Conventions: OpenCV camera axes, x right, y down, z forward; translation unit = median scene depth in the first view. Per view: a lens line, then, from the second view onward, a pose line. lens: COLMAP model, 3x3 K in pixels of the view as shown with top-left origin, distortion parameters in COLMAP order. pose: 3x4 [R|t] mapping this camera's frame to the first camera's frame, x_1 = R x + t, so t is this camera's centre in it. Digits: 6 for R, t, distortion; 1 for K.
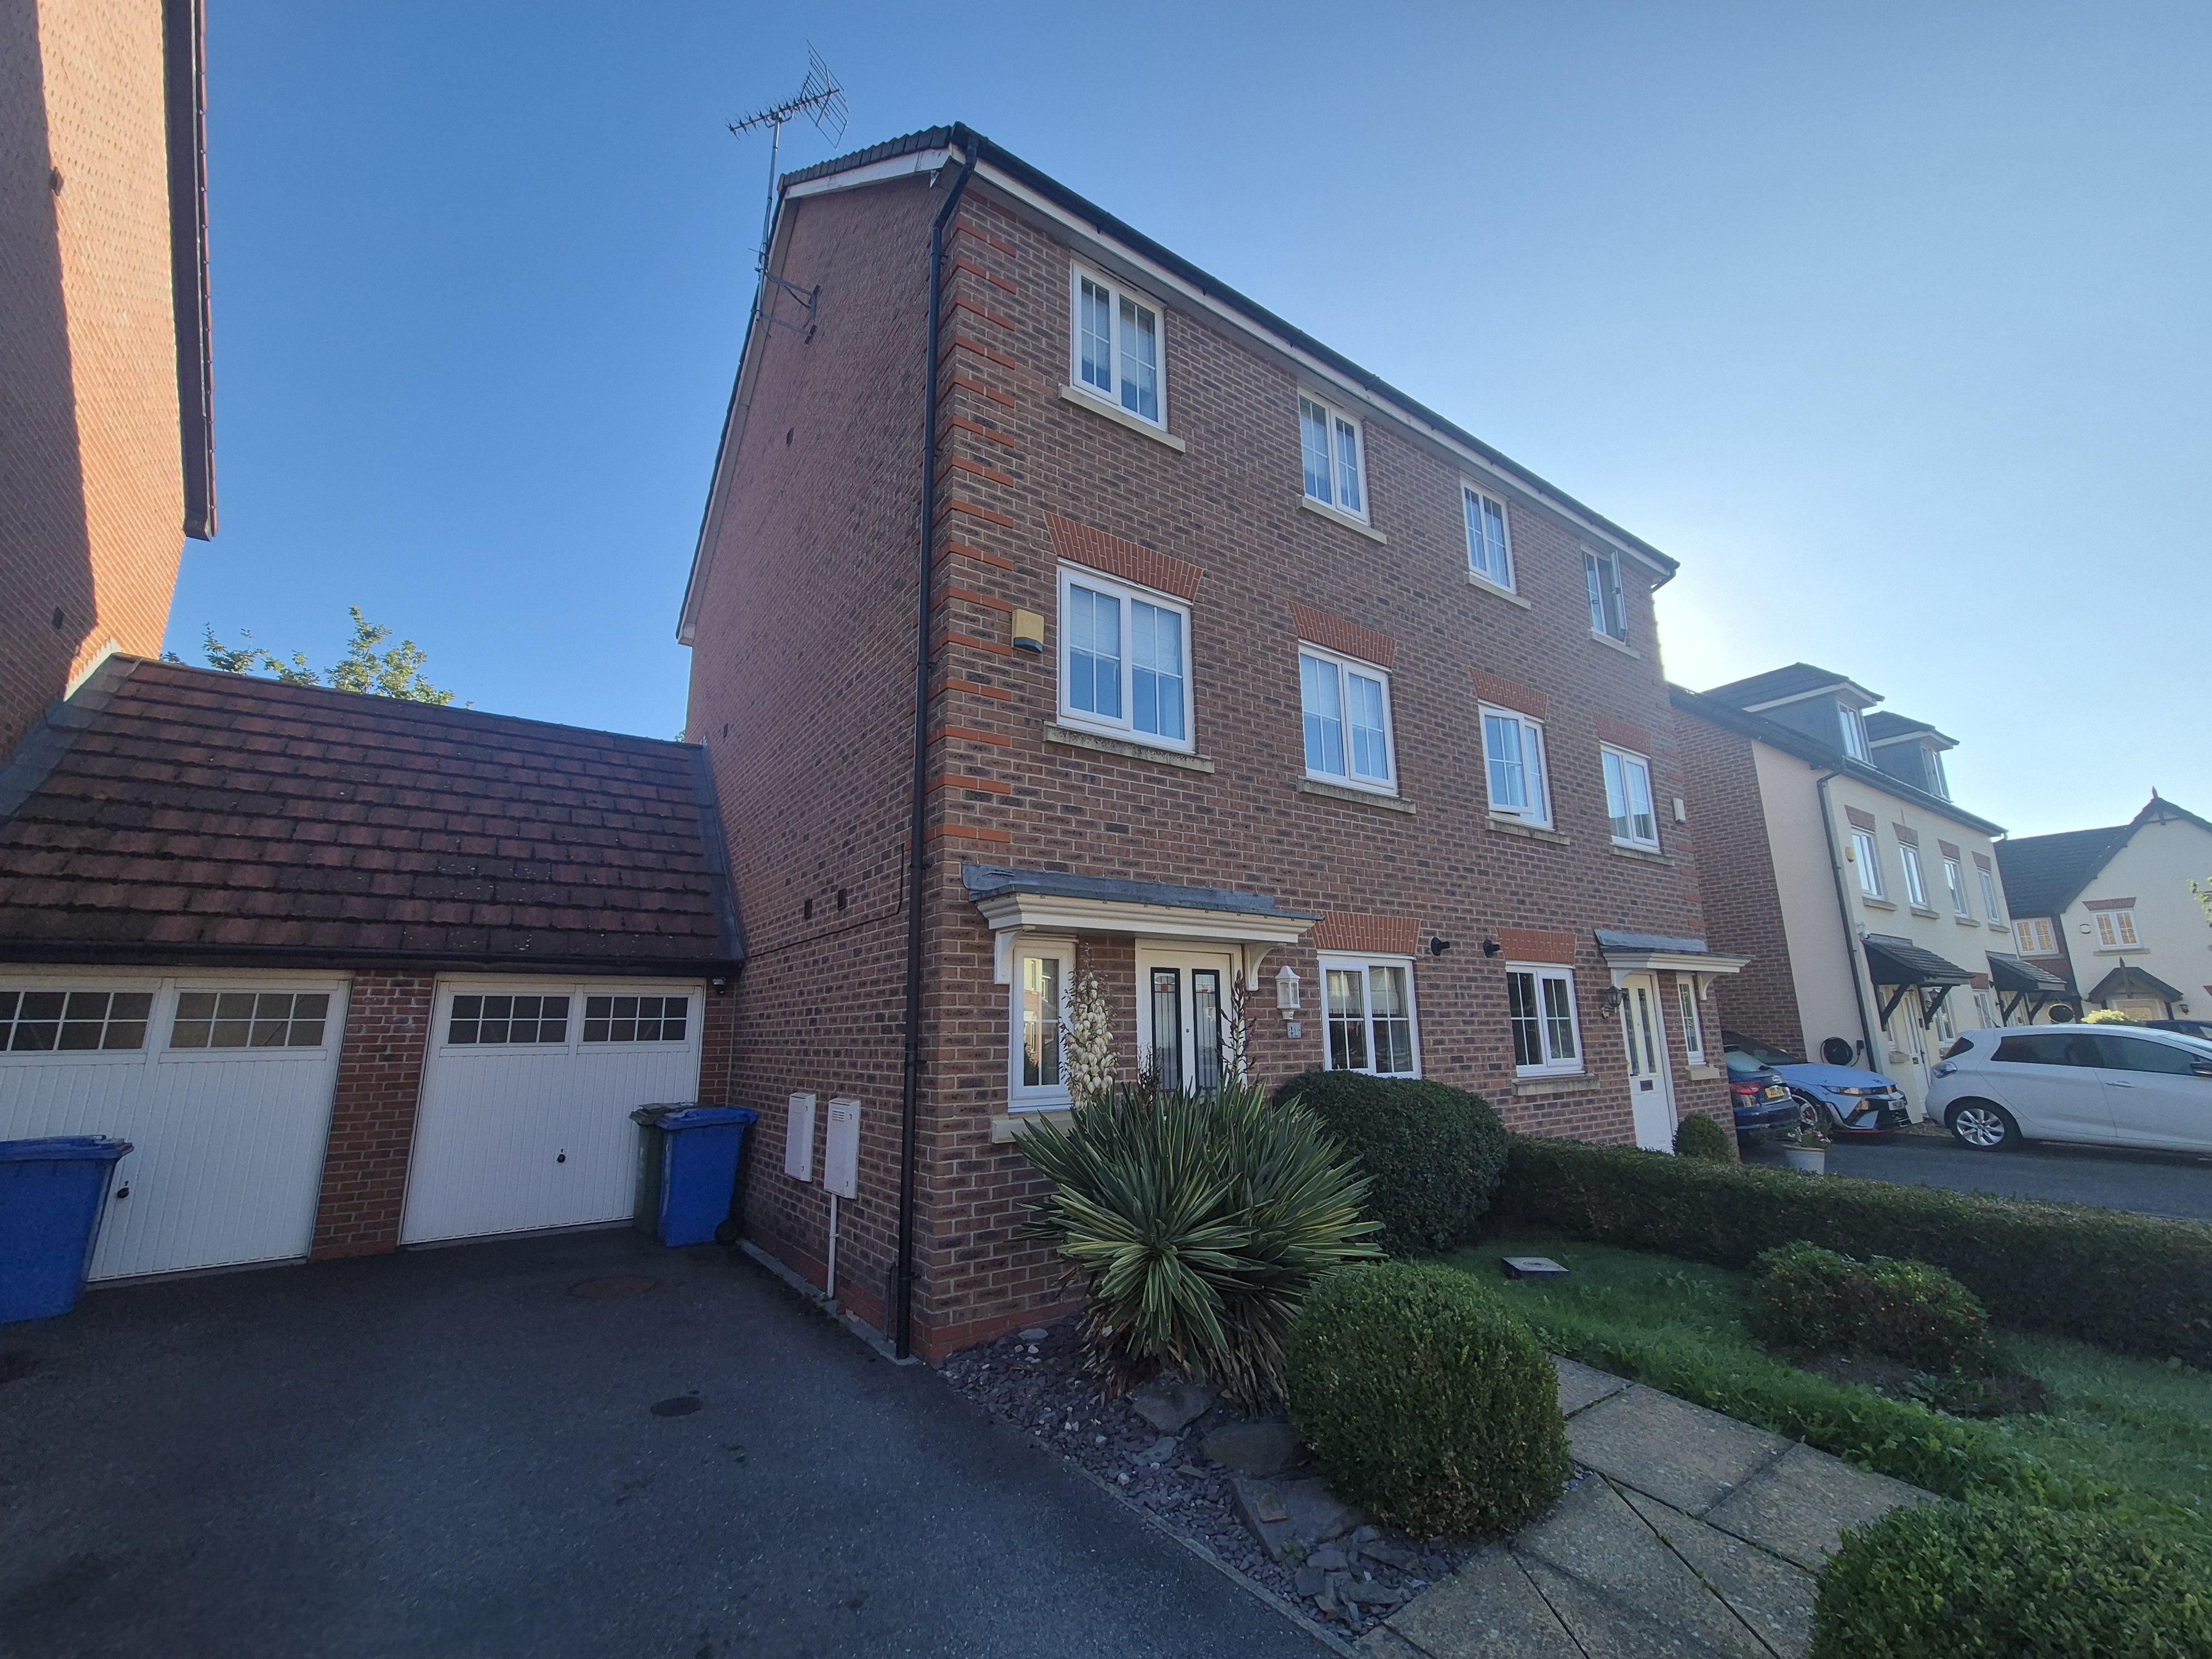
lens RADIAL K [[910.4, 0, 1108.4], [0, 910.4, 836.4], [0, 0, 1]] dist [0.009953, -0.006090]
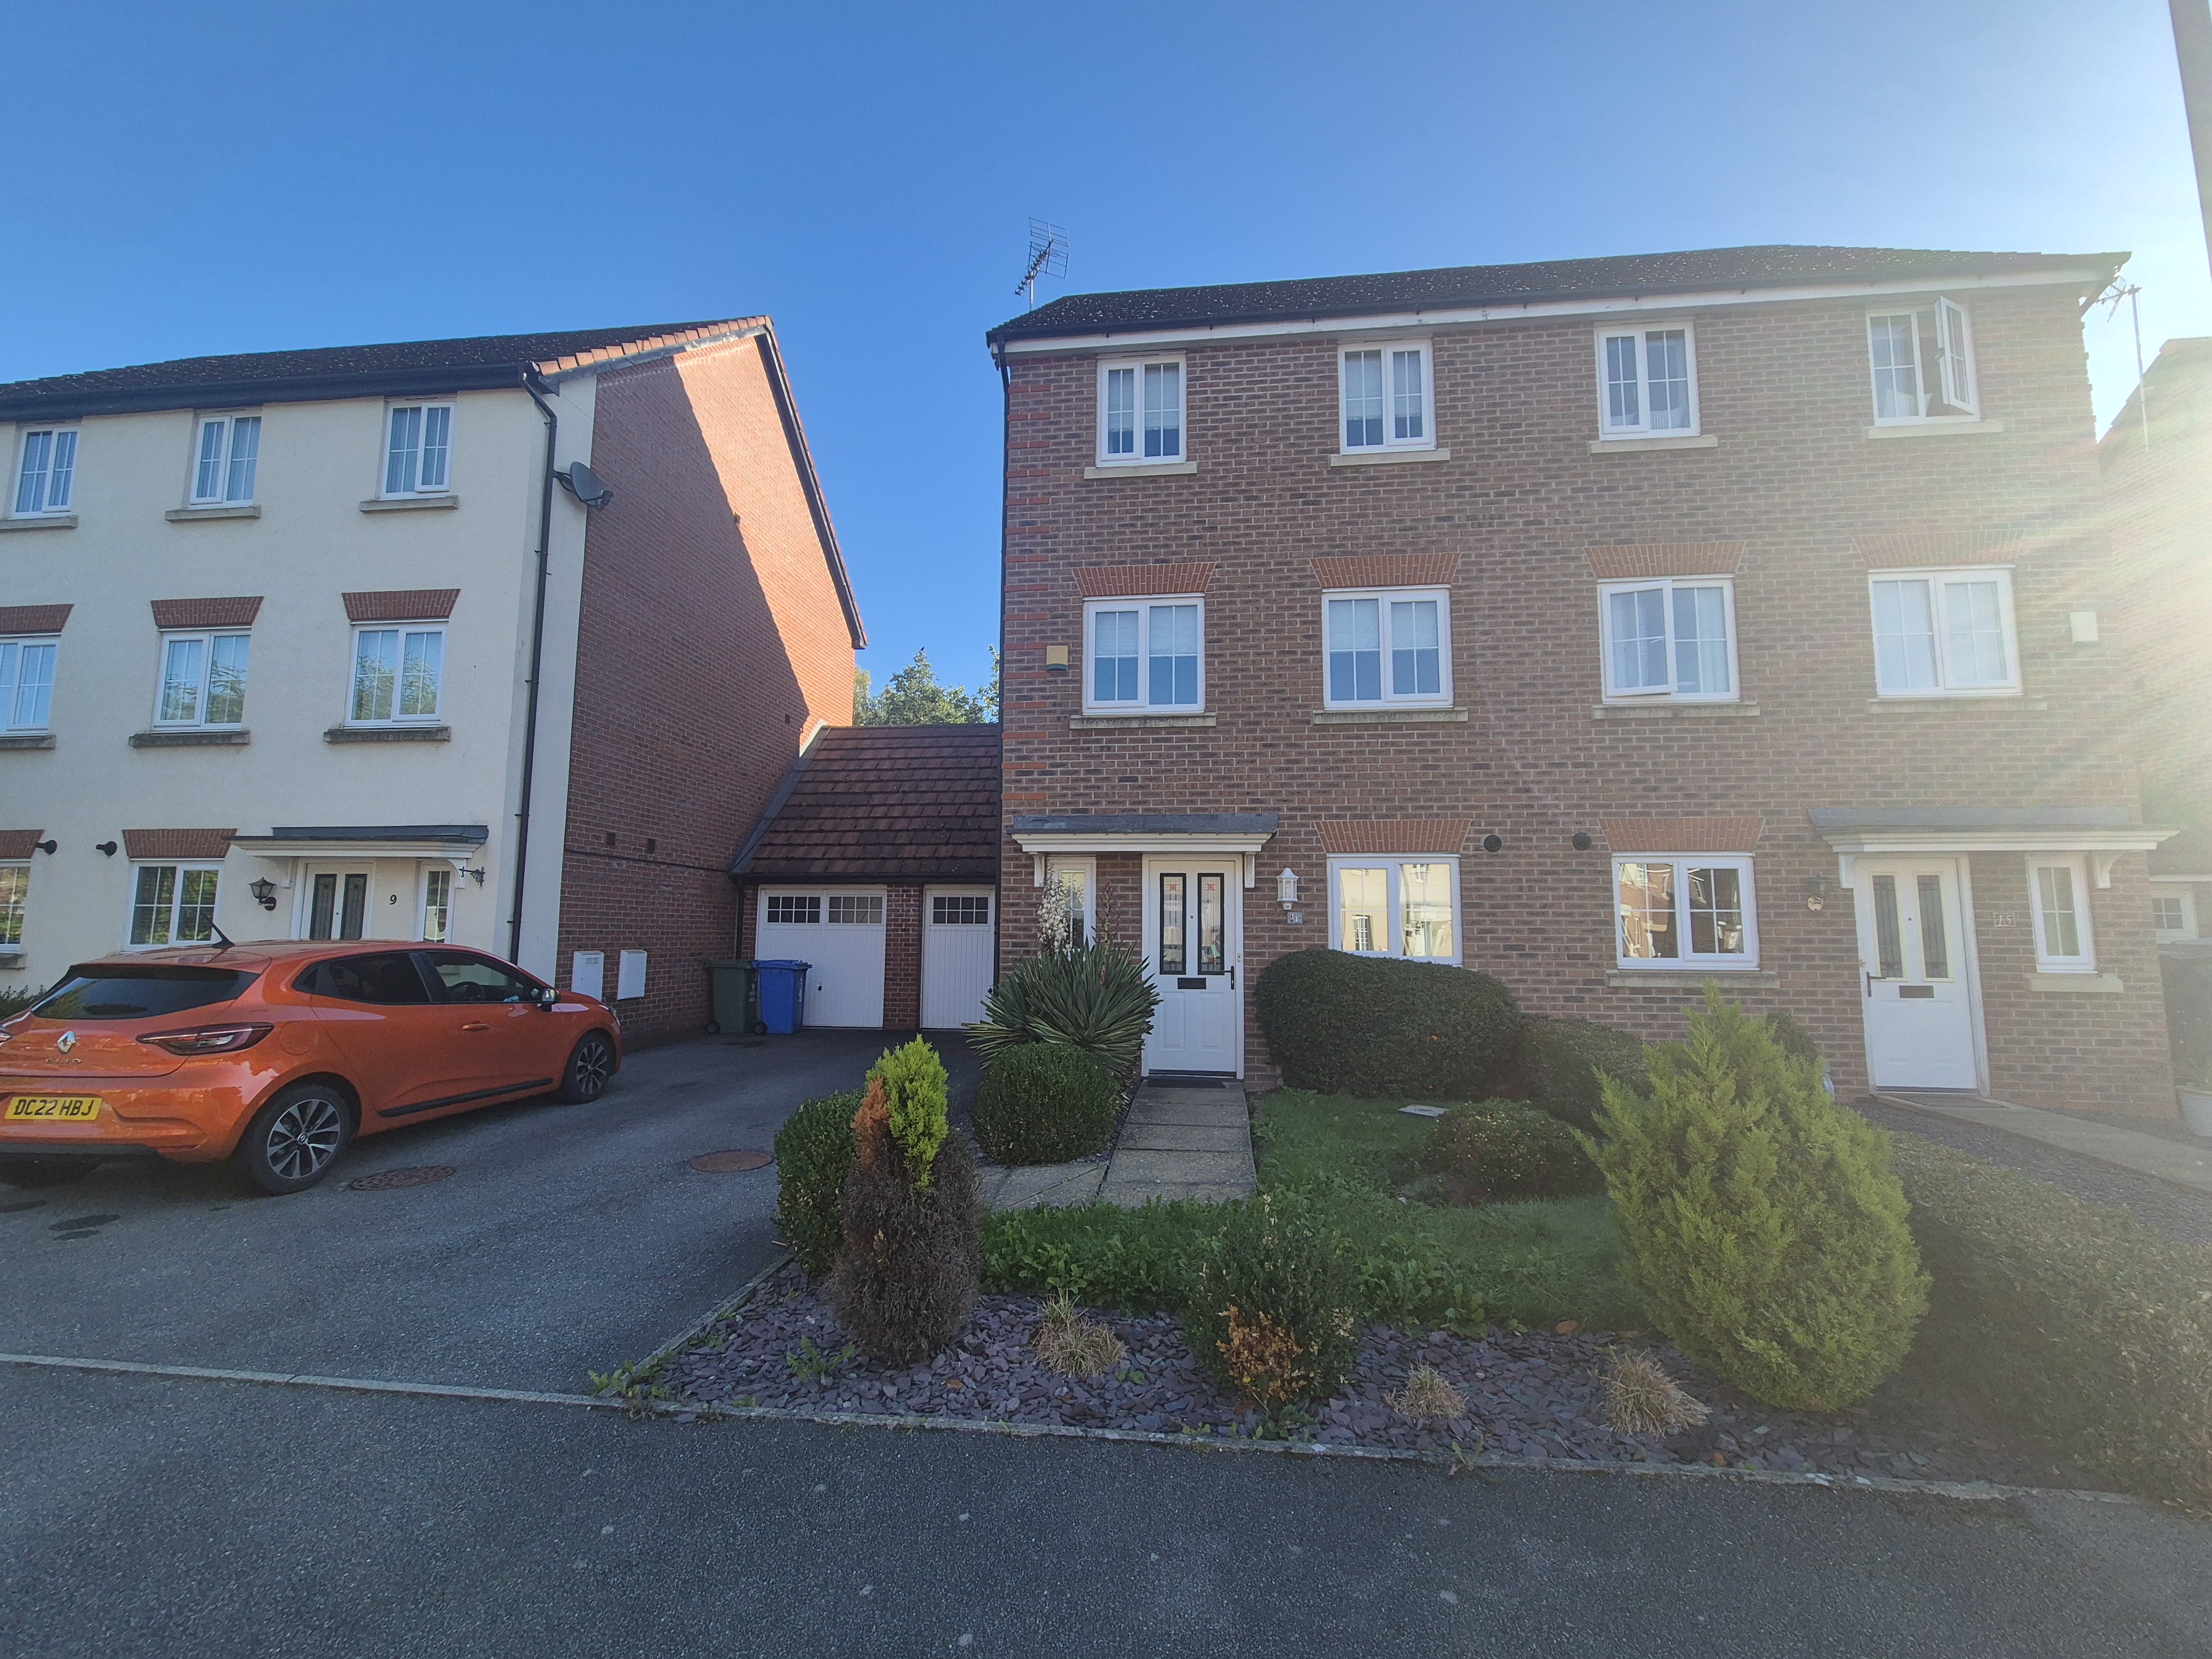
lens RADIAL K [[910.4, 0, 1108.4], [0, 910.4, 836.4], [0, 0, 1]] dist [0.009953, -0.006090]
pose [[0.743182, -0.053574, -0.666941, 0.838456], [0.125290, 0.990300, 0.060064, -0.008870], [0.657254, -0.128200, 0.742685, -0.097853]]
